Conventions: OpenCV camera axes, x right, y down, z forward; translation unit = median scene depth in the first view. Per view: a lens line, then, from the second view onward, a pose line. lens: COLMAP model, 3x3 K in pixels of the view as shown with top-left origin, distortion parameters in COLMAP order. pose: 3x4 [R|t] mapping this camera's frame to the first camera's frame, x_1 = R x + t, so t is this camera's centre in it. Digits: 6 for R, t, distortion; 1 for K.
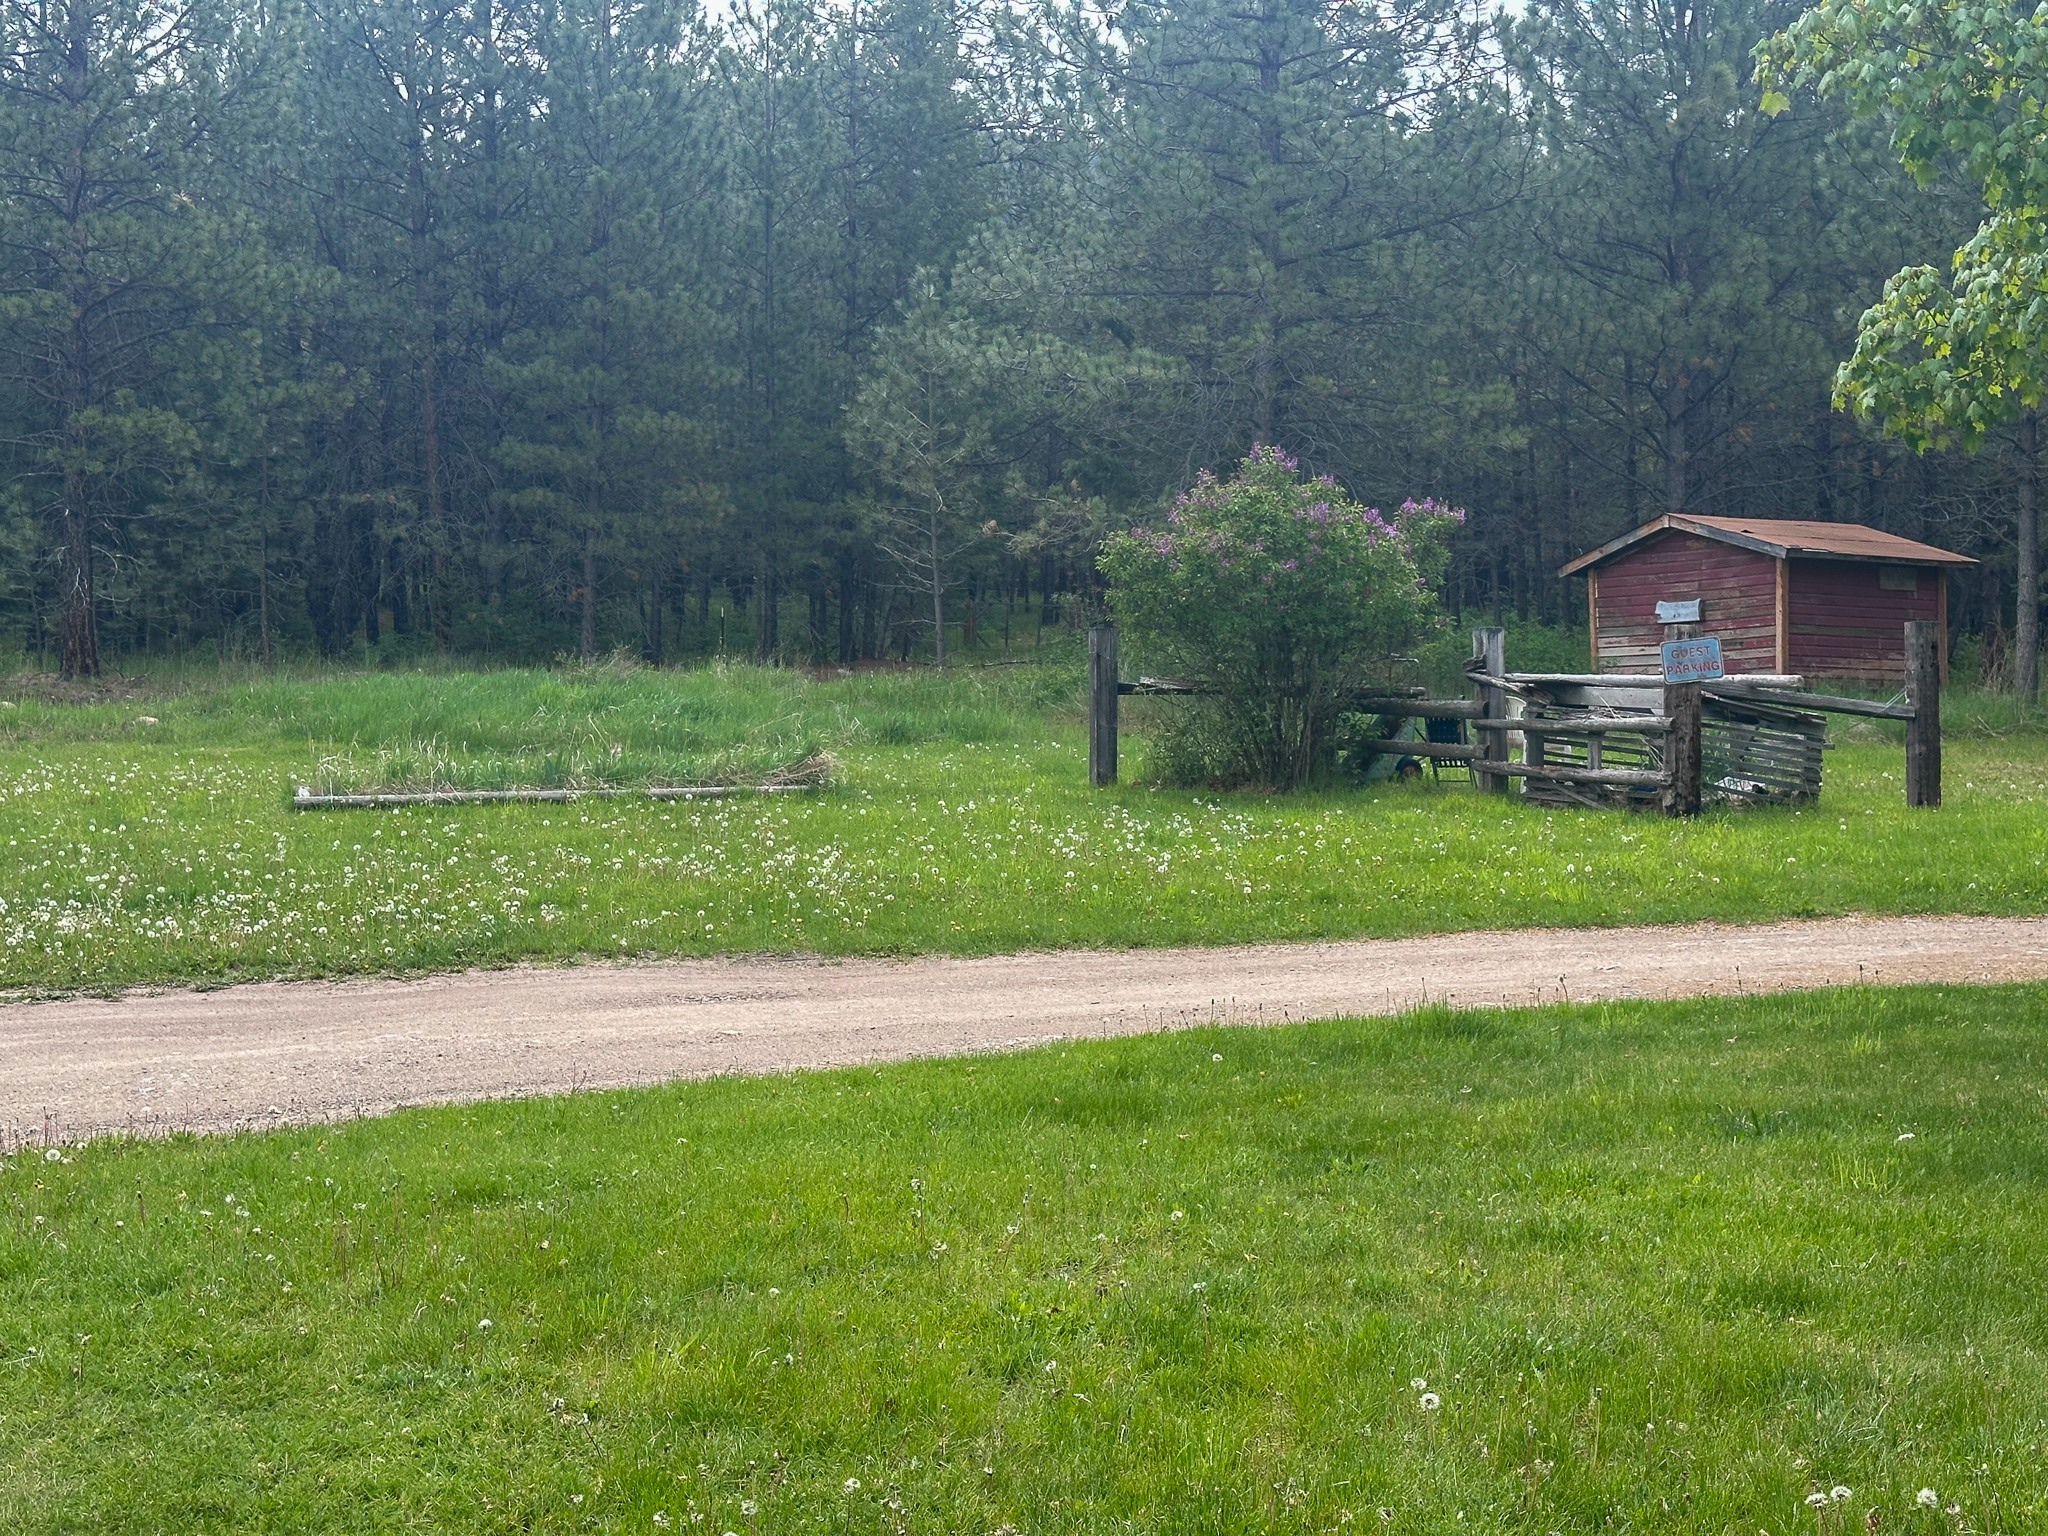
lens RADIAL K [[2826.5, 0, 1024.9], [0, 2826.5, 768.9], [0, 0, 1]] dist [0.026939, 0.000000]
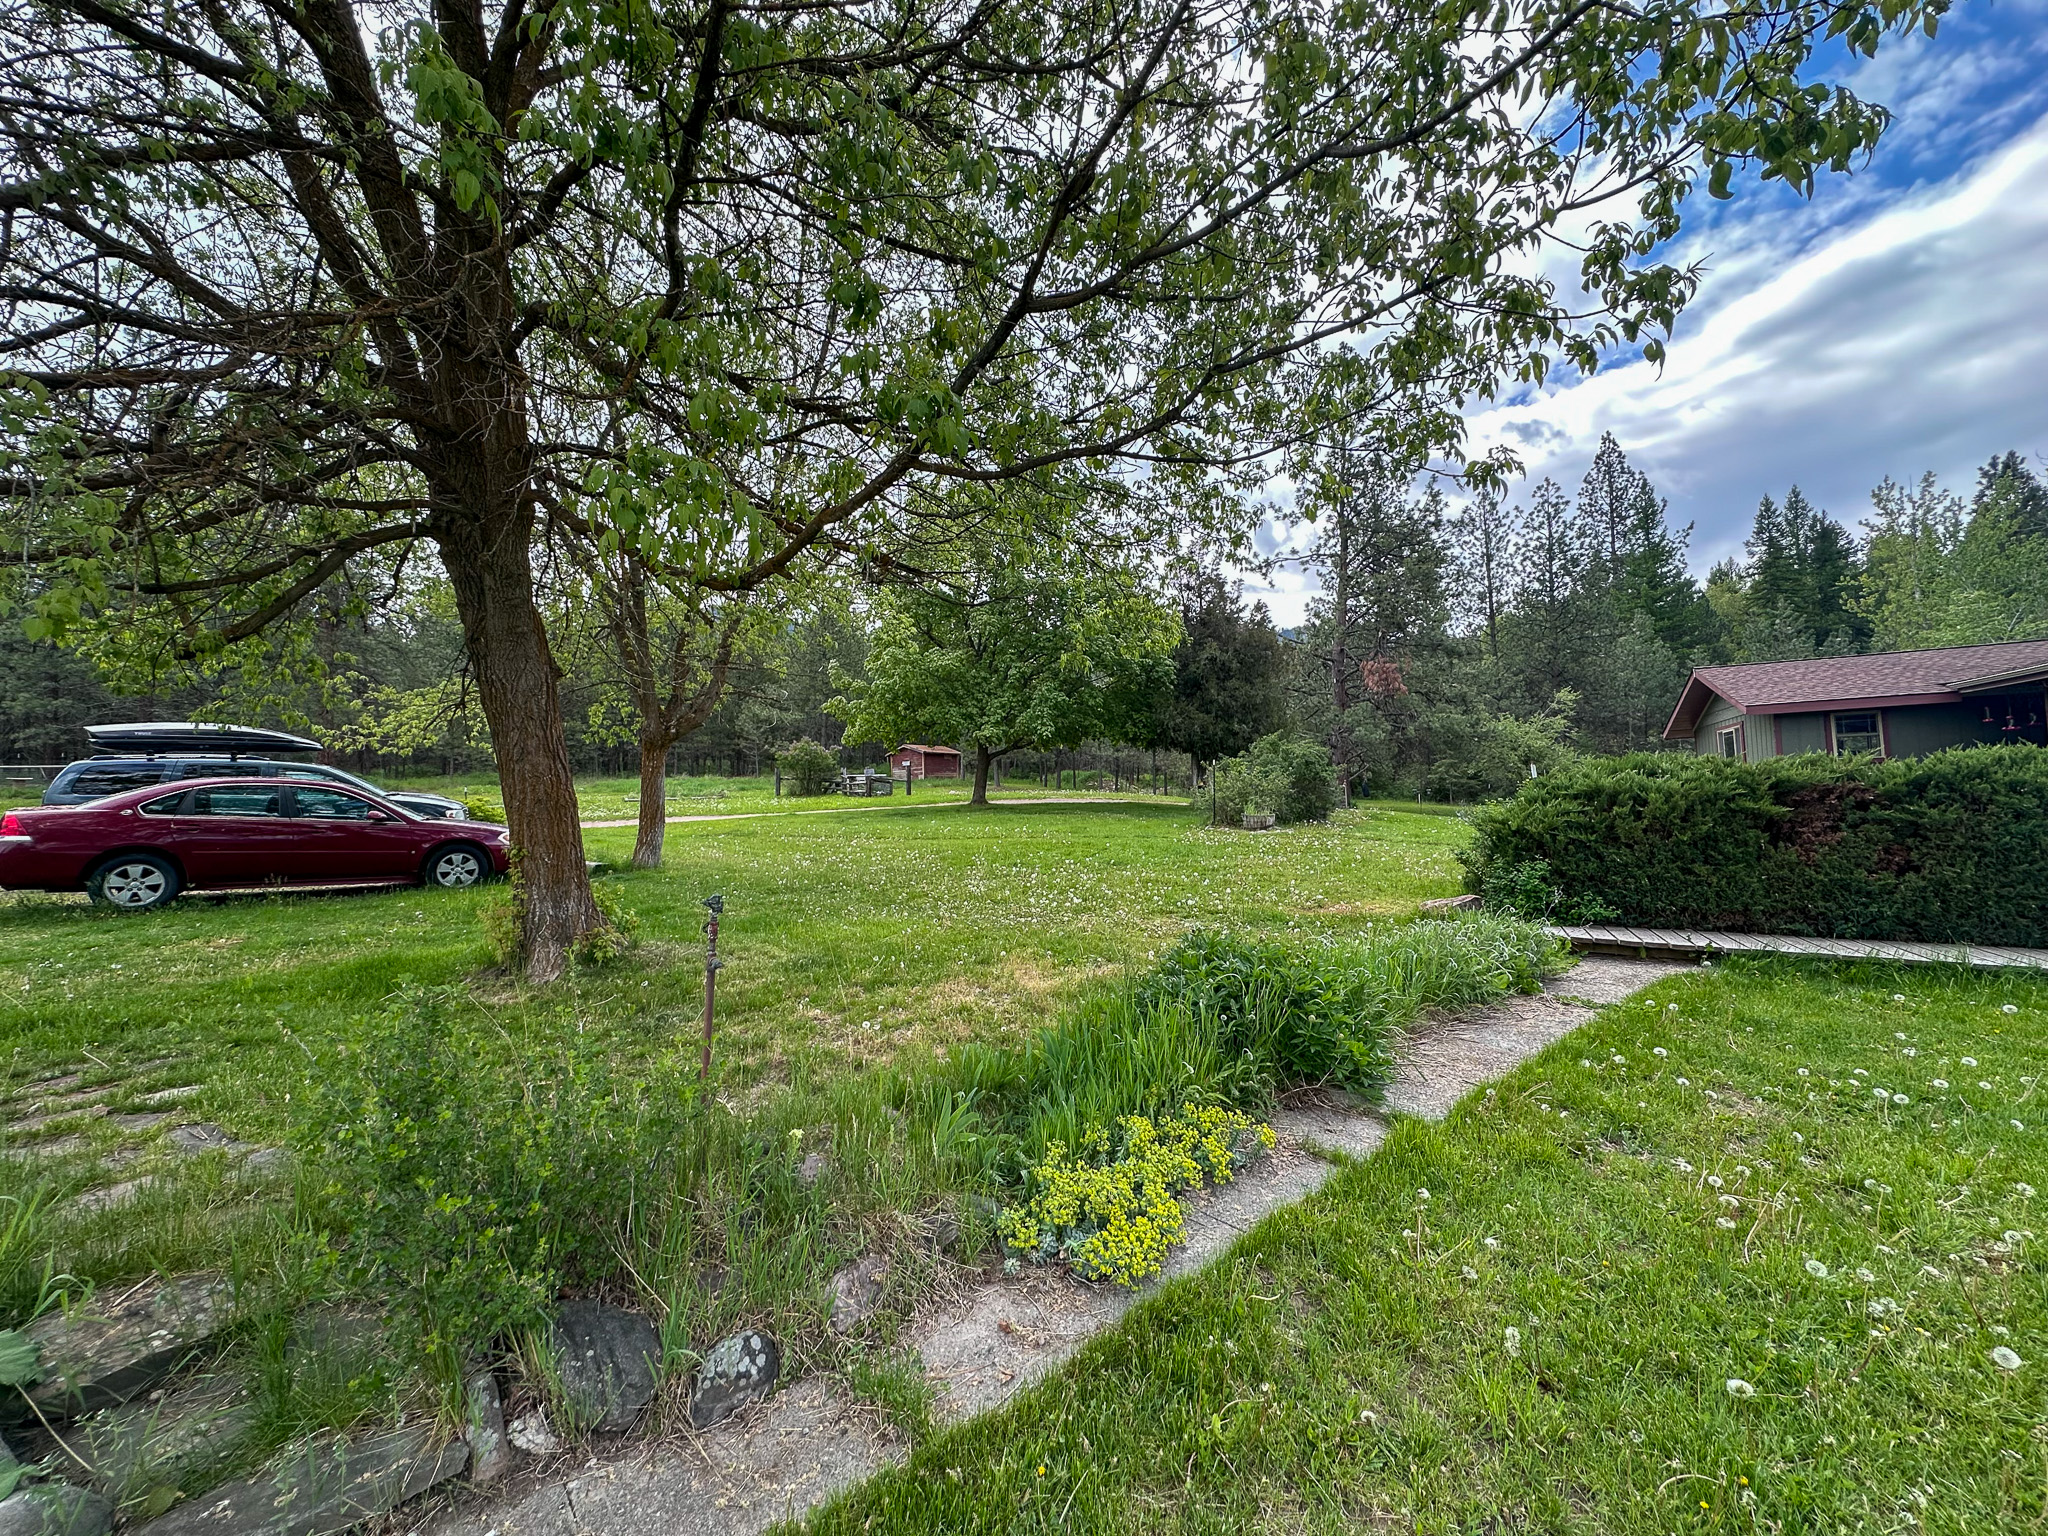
lens RADIAL K [[835.8, 0, 1010.1], [0, 835.8, 777.5], [0, 0, 1]] dist [-0.006902, 0.002263]
pose [[0.971797, -0.010825, 0.235572, 0.087427], [0.018886, 0.999310, -0.031988, 0.033026], [-0.235063, 0.035535, 0.971330, -0.768203]]
